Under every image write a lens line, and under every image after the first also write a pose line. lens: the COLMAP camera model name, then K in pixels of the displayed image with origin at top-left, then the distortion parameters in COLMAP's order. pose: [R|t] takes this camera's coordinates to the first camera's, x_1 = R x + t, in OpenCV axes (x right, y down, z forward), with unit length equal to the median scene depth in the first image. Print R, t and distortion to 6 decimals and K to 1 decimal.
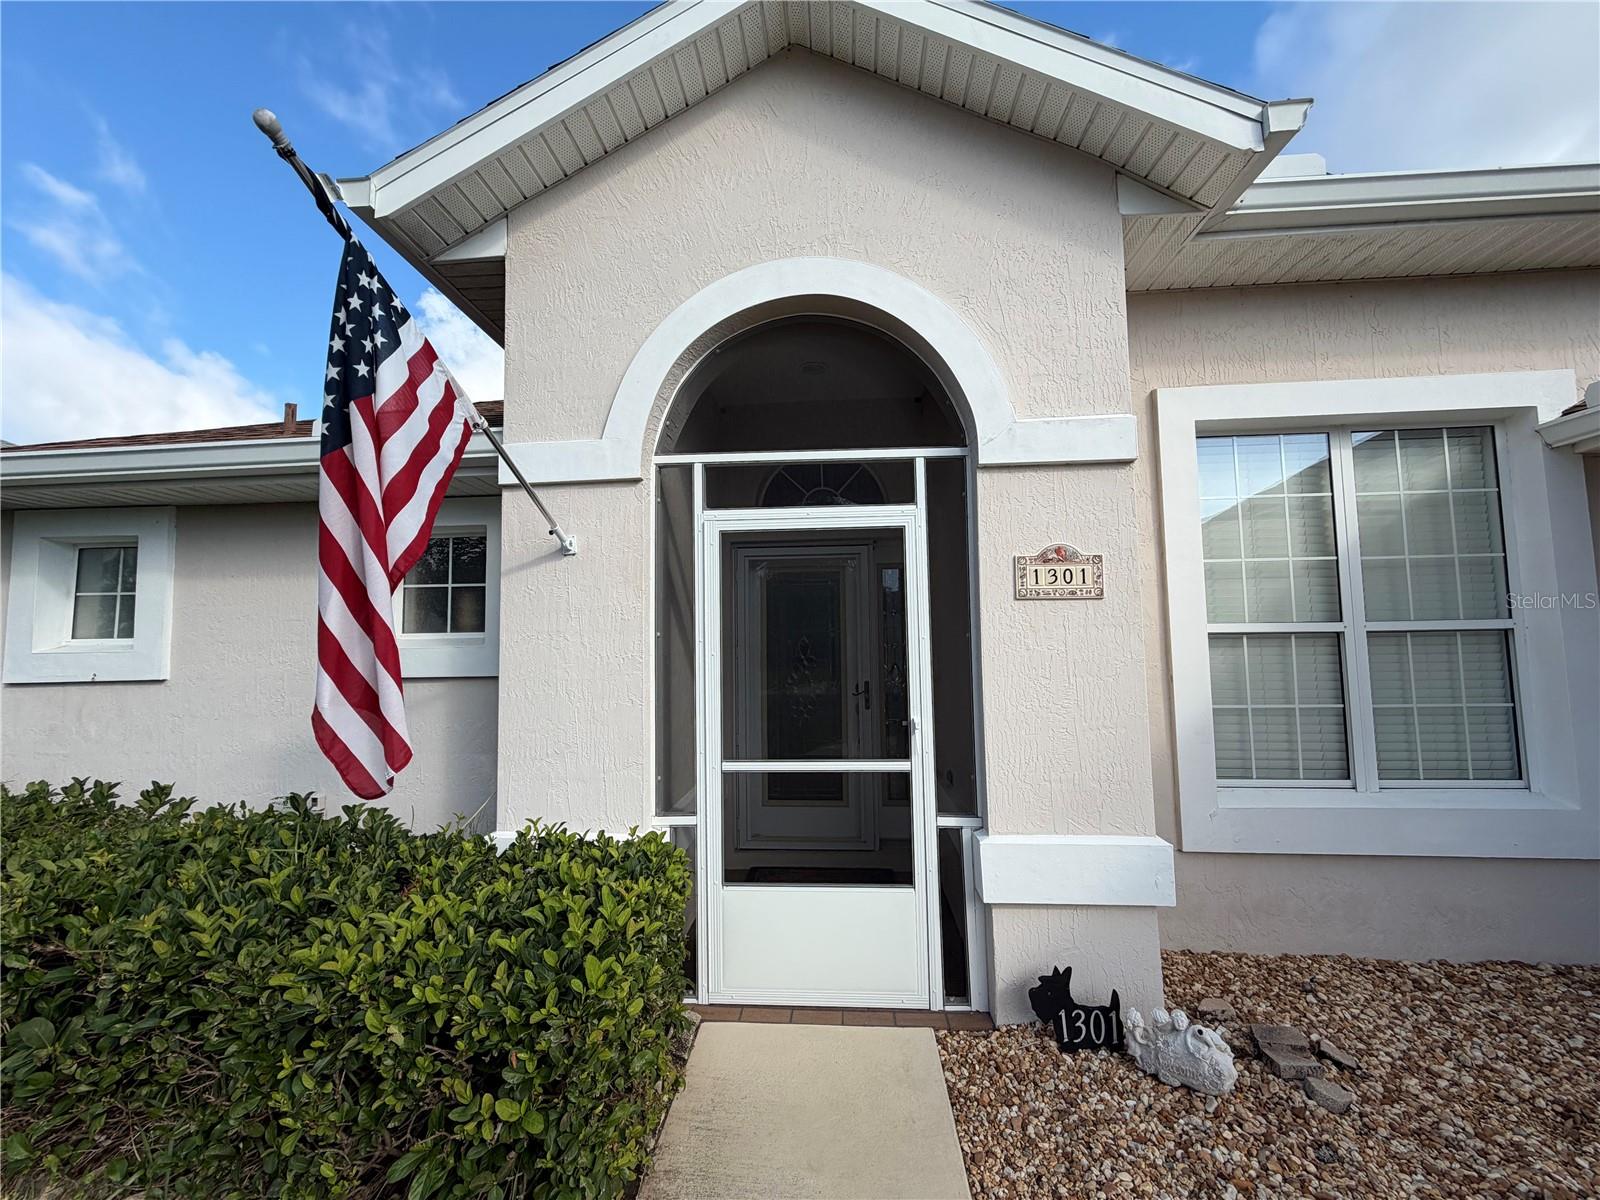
lens RADIAL K [[637.1, 0, 795.8], [0, 637.1, 604.9], [0, 0, 1]] dist [0.000879, 0.000141]
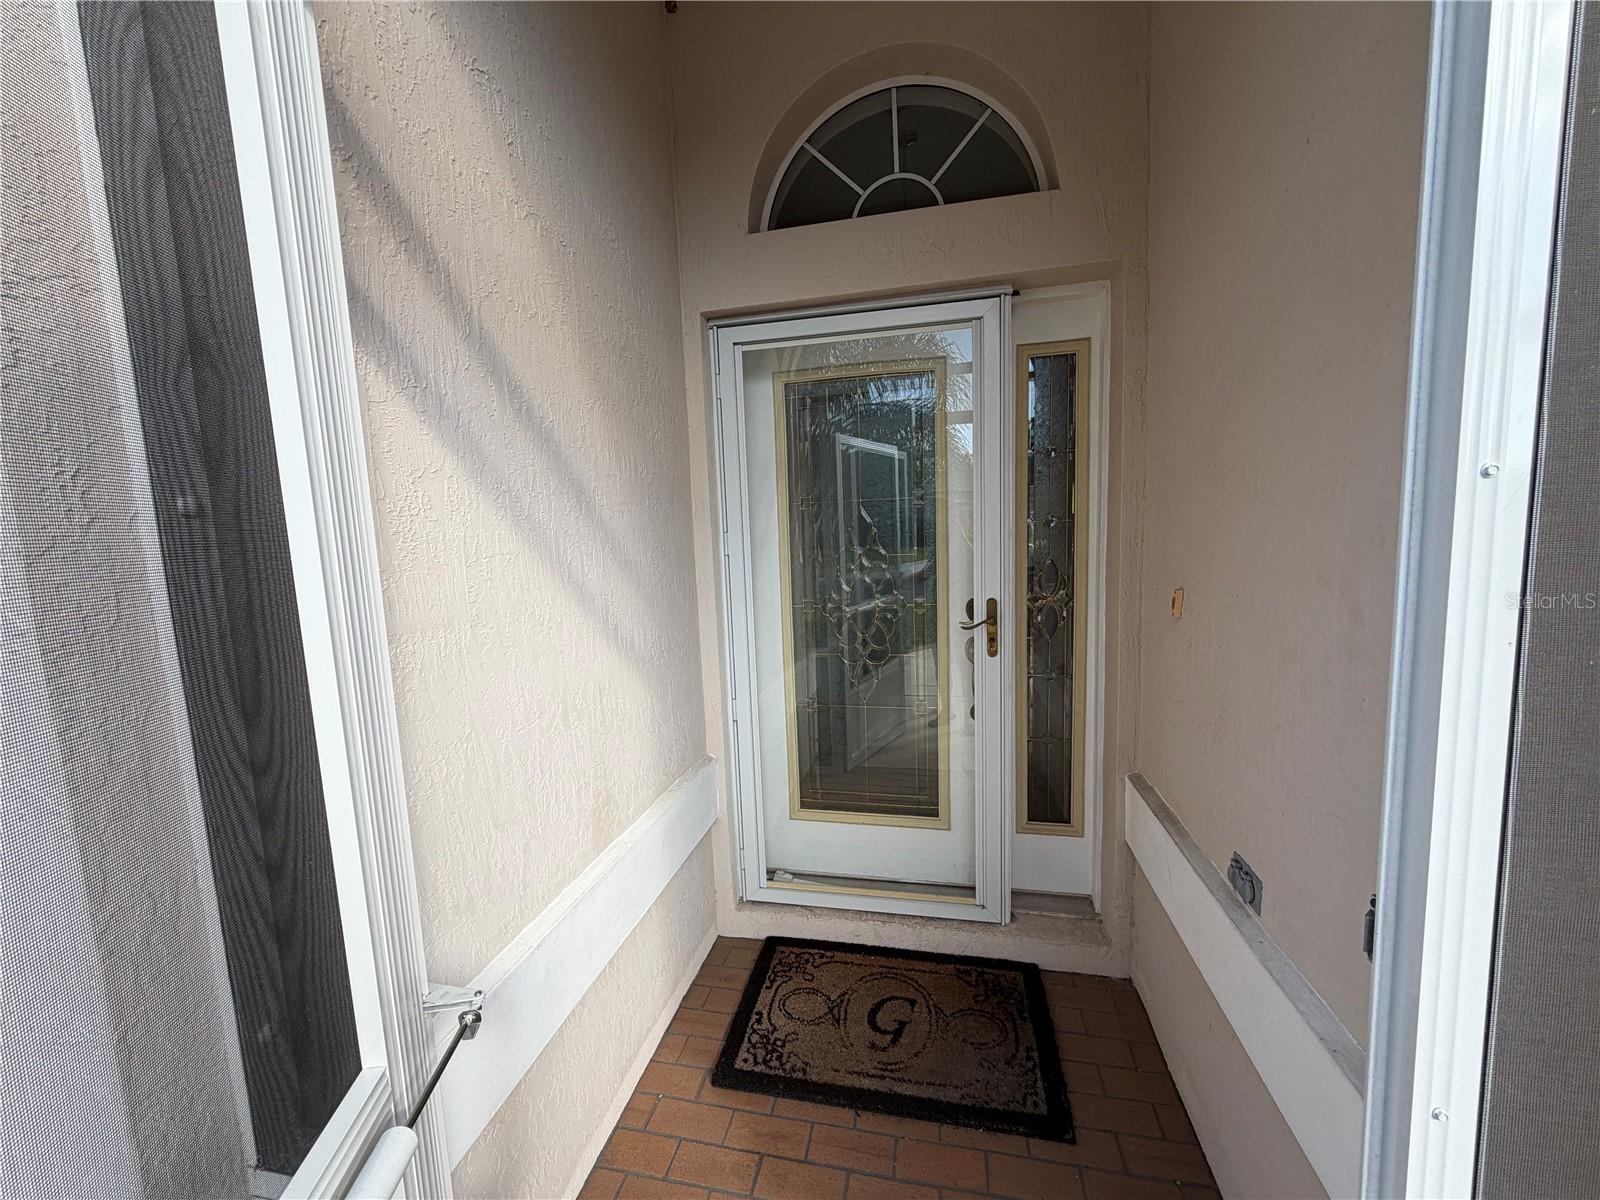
lens RADIAL K [[637.1, 0, 801.1], [0, 637.1, 600.1], [0, 0, 1]] dist [0.000879, 0.000141]
pose [[0.988968, -0.004886, -0.148052, 0.038544], [0.032693, 0.982009, 0.185981, 0.025924], [0.144480, -0.188770, 0.971335, 0.487683]]
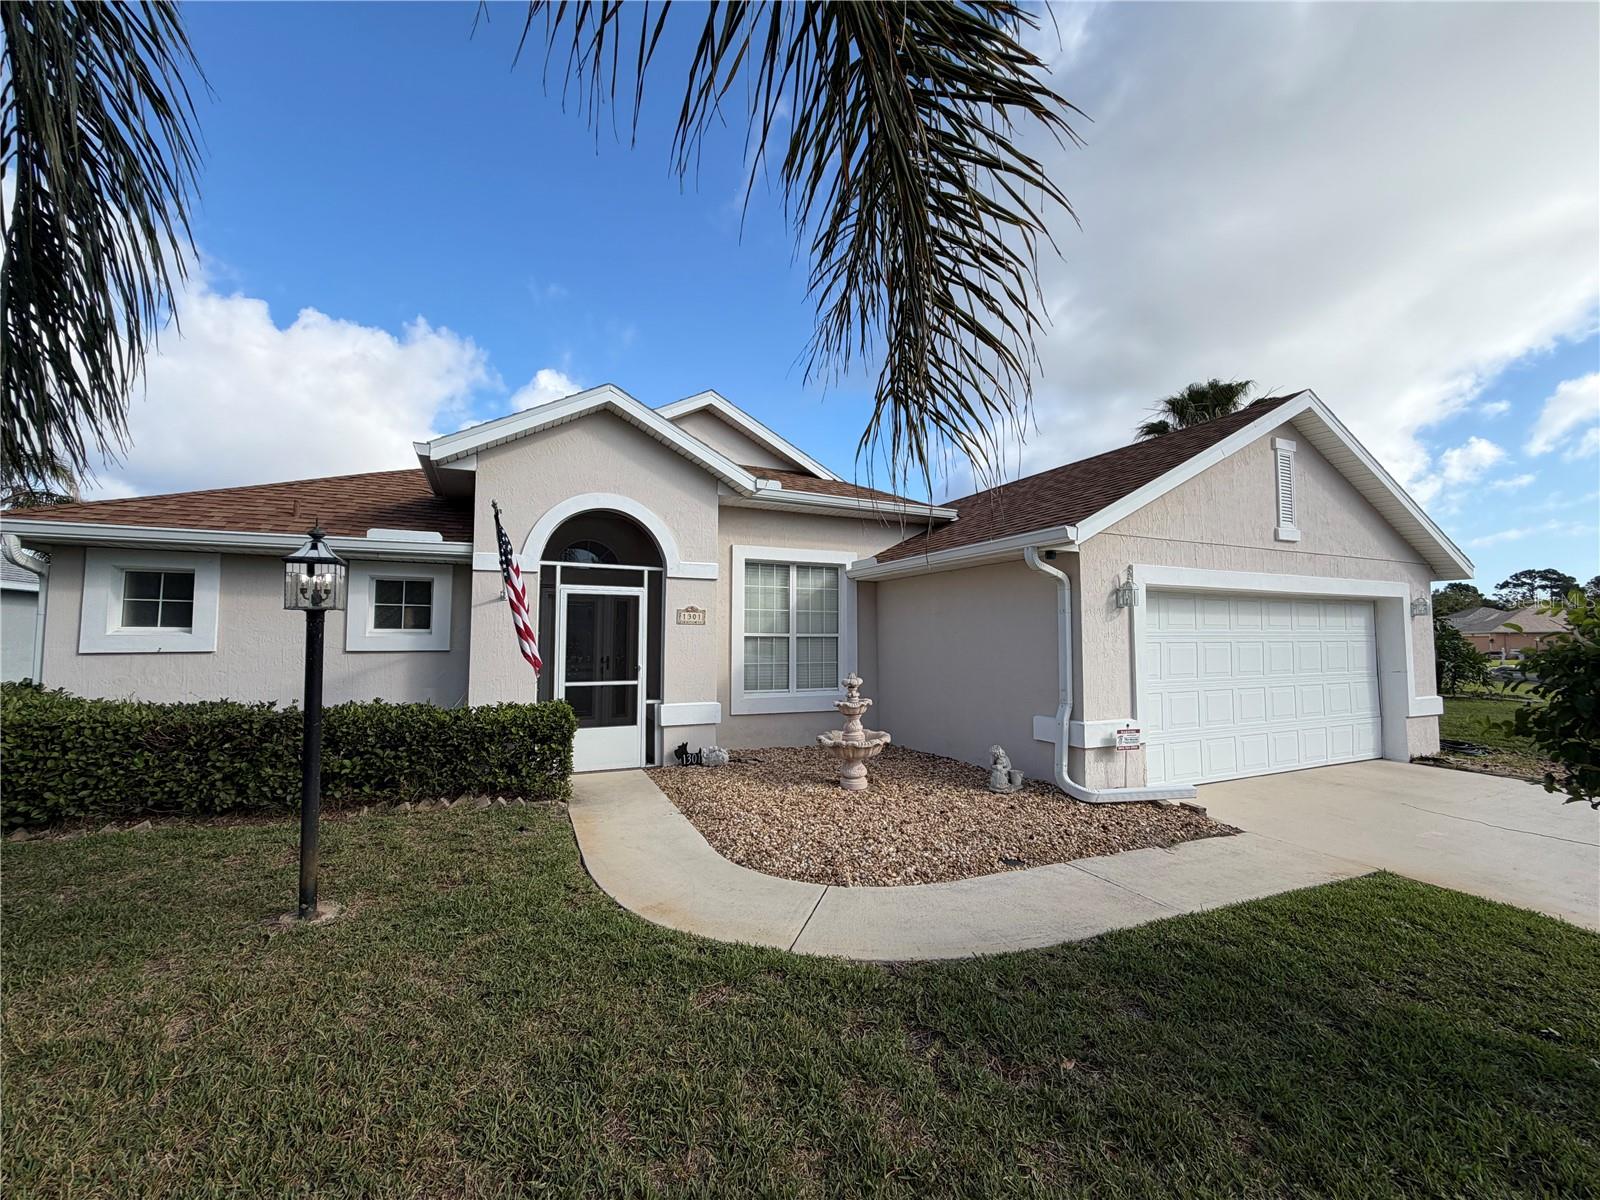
lens RADIAL K [[637.1, 0, 793.6], [0, 637.1, 602.2], [0, 0, 1]] dist [0.000879, 0.000141]
pose [[0.882871, 0.043803, 0.467568, -0.516992], [-0.048392, 0.998826, -0.002198, -0.119426], [-0.467116, -0.020686, 0.883954, -1.709843]]
